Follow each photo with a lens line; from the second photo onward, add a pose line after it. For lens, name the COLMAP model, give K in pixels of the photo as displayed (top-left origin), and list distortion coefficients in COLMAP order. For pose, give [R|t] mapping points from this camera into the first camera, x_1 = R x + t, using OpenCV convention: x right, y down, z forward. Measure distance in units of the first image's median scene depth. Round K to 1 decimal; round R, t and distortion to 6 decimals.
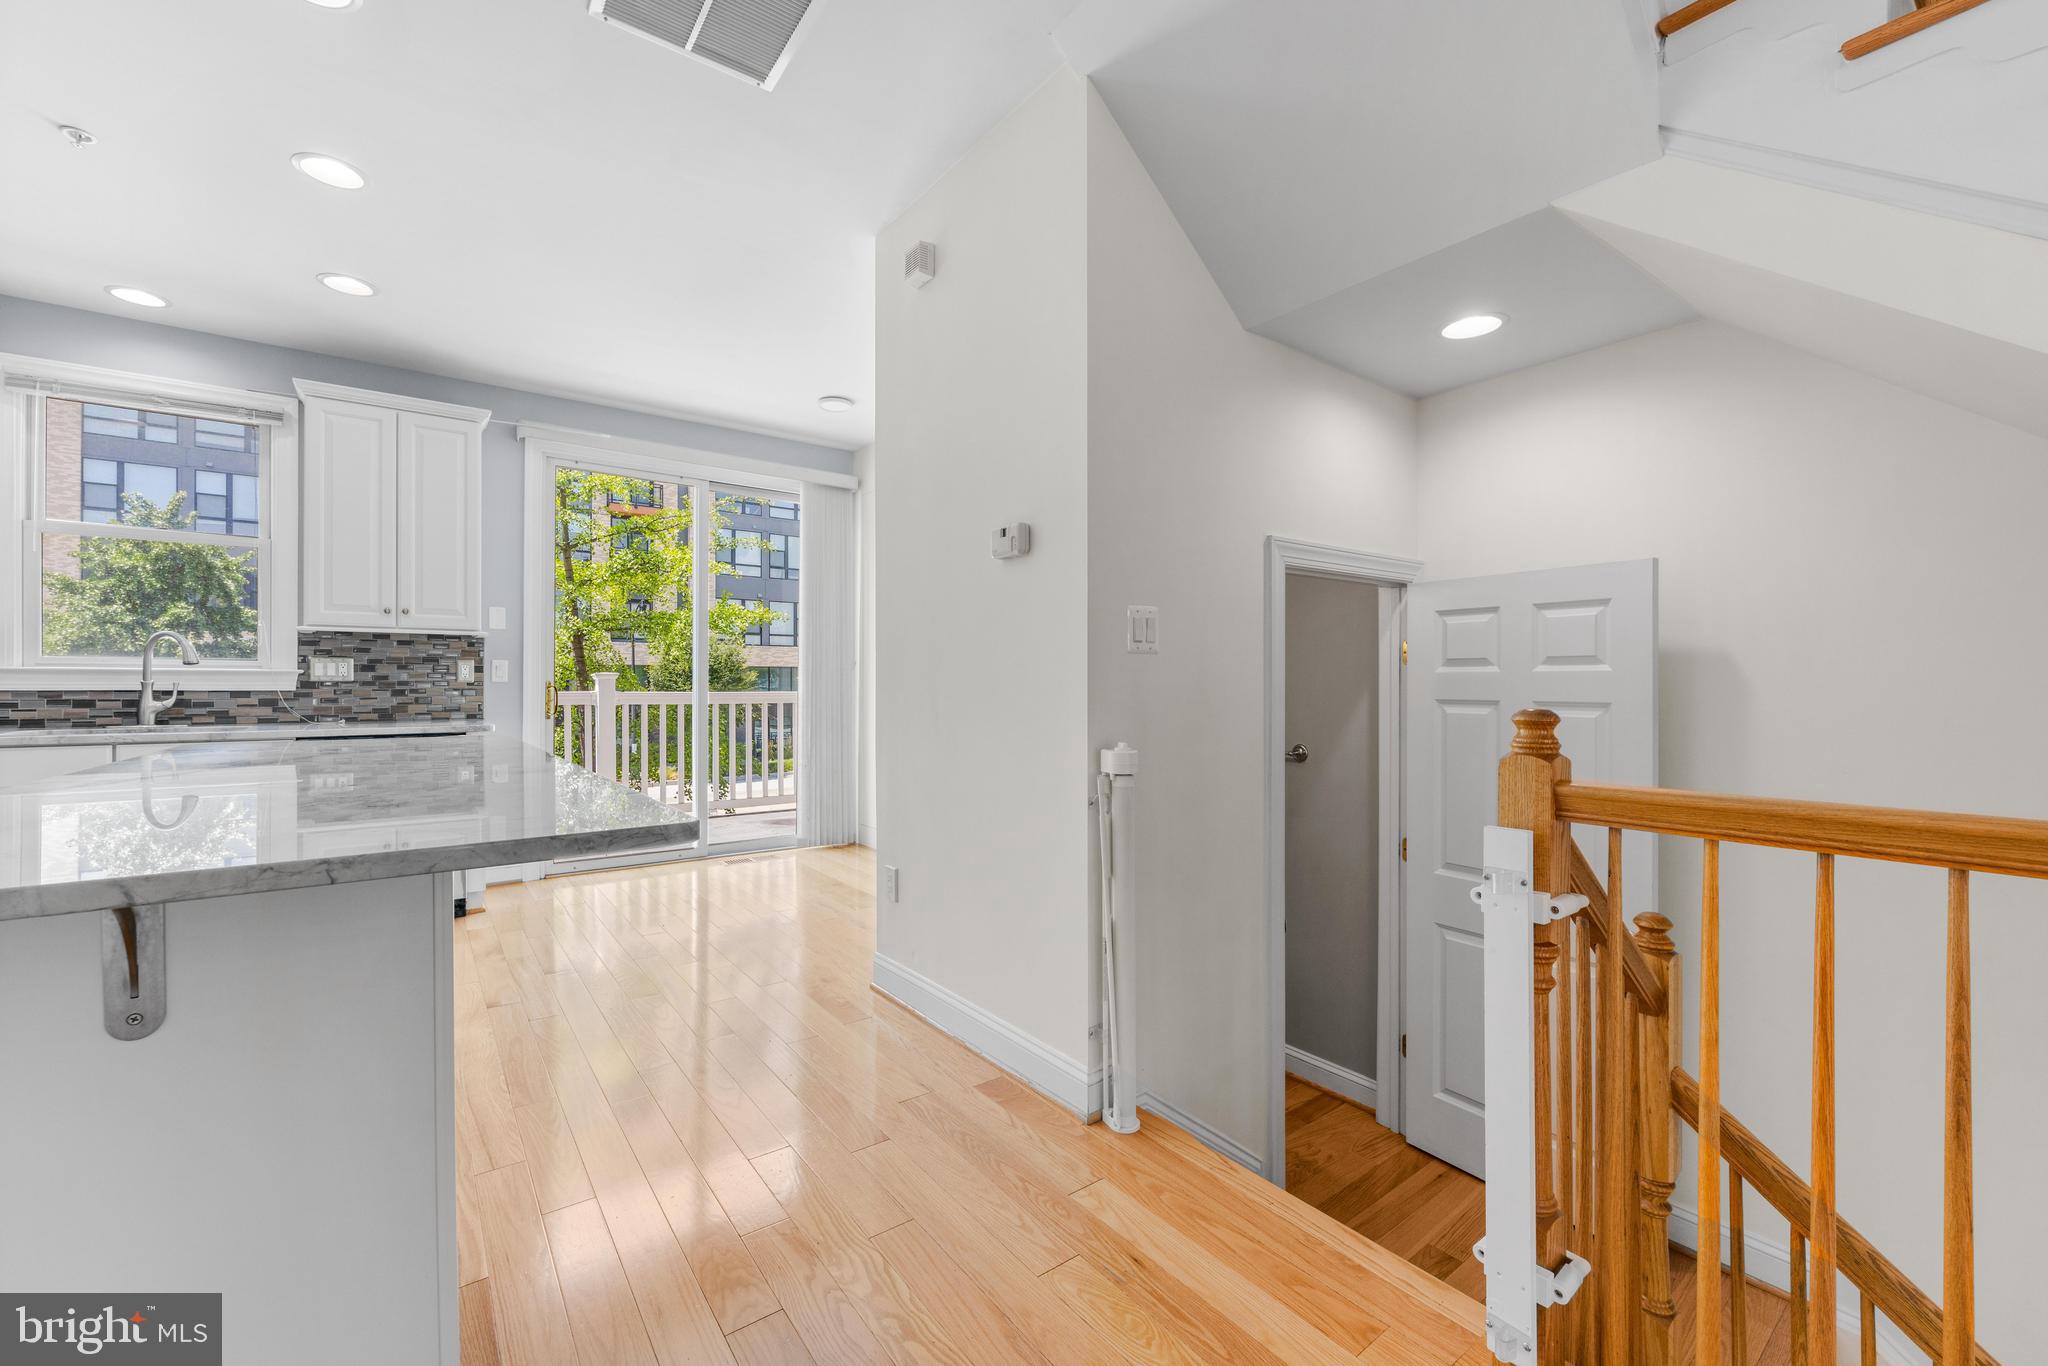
lens RADIAL K [[820.3, 0, 1021.3], [0, 820.3, 681.6], [0, 0, 1]] dist [-0.003070, -0.000546]
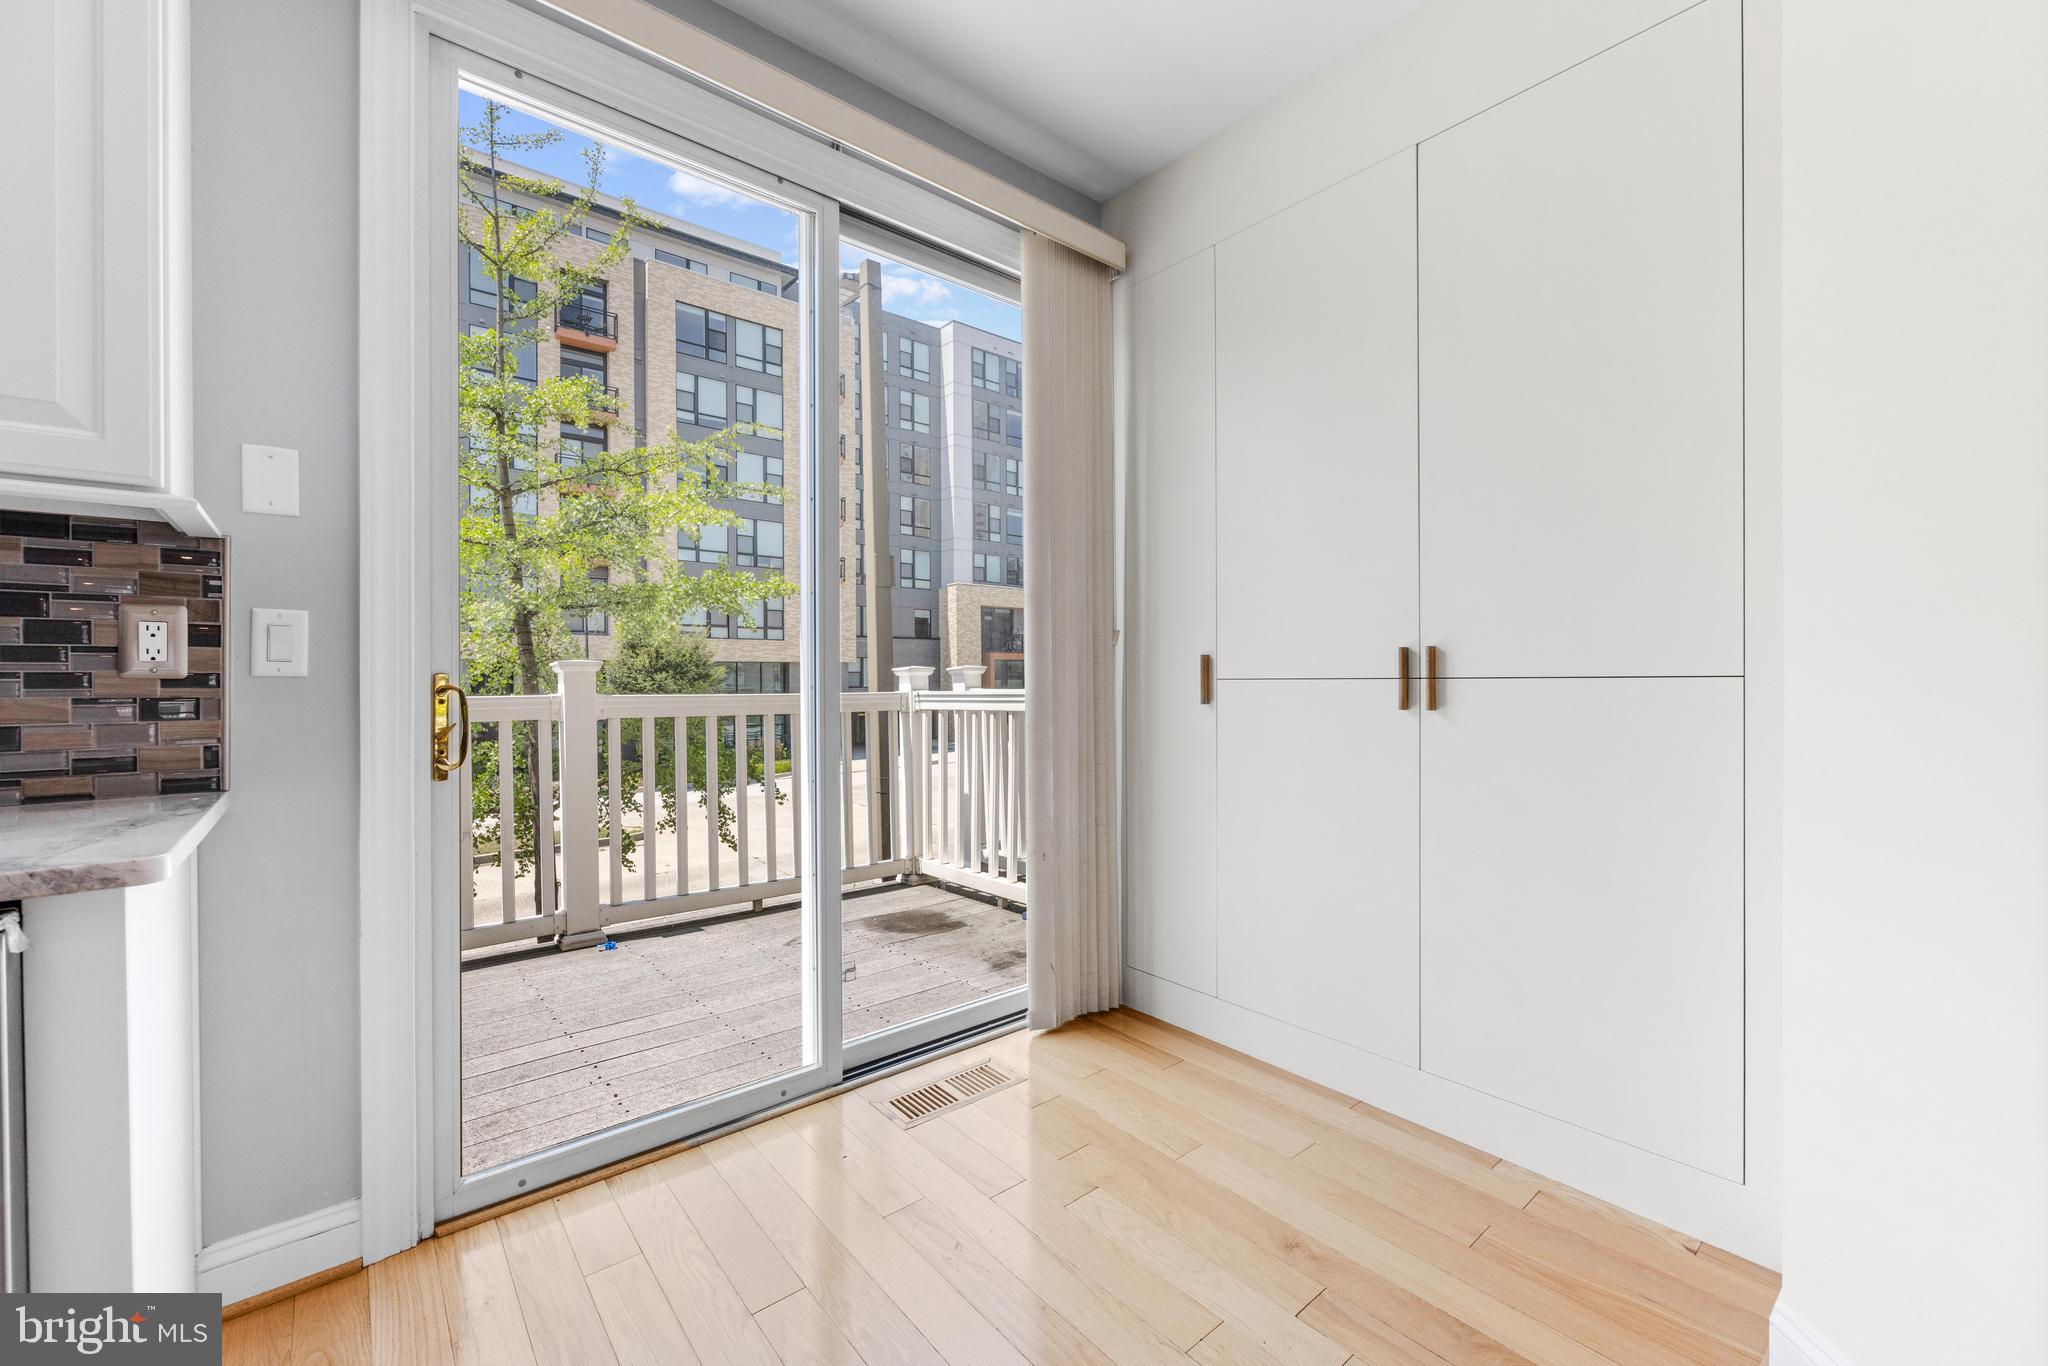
lens RADIAL K [[820.3, 0, 1023.8], [0, 820.3, 684.2], [0, 0, 1]] dist [-0.003070, -0.000546]
pose [[0.998565, -0.003714, 0.053417, -0.380377], [0.003272, 0.999960, 0.008367, 0.002040], [-0.053446, -0.008180, 0.998537, 0.698406]]
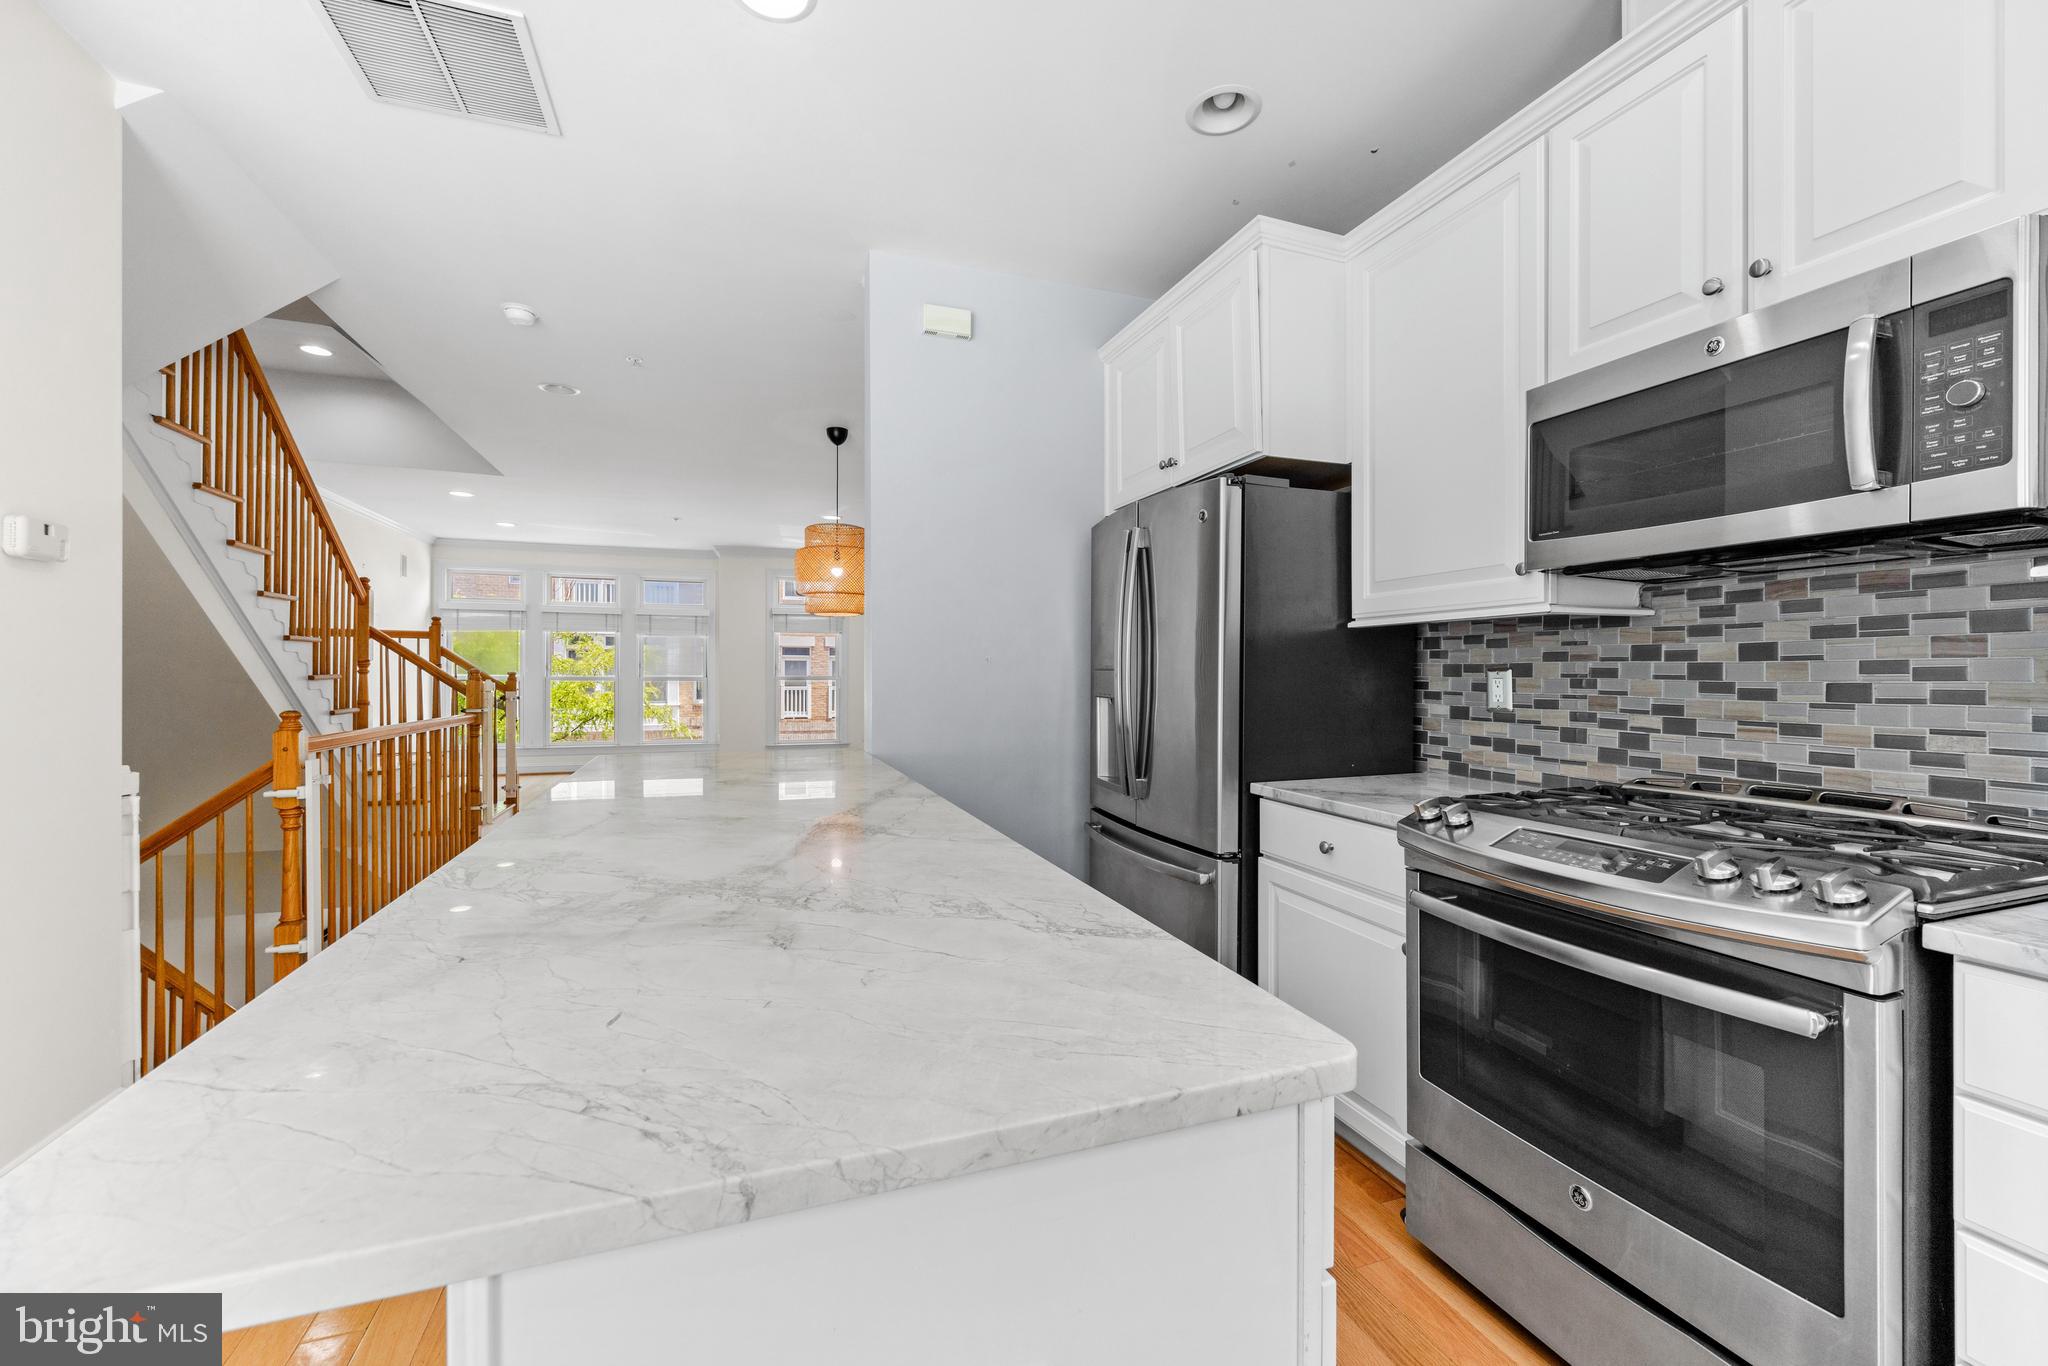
lens RADIAL K [[820.3, 0, 1020.2], [0, 820.3, 675.6], [0, 0, 1]] dist [-0.003070, -0.000546]
pose [[-0.955986, -0.002913, 0.293399, -0.633849], [-0.002888, 0.999996, 0.000521, -0.022756], [-0.293399, -0.000349, -0.955990, 0.806613]]
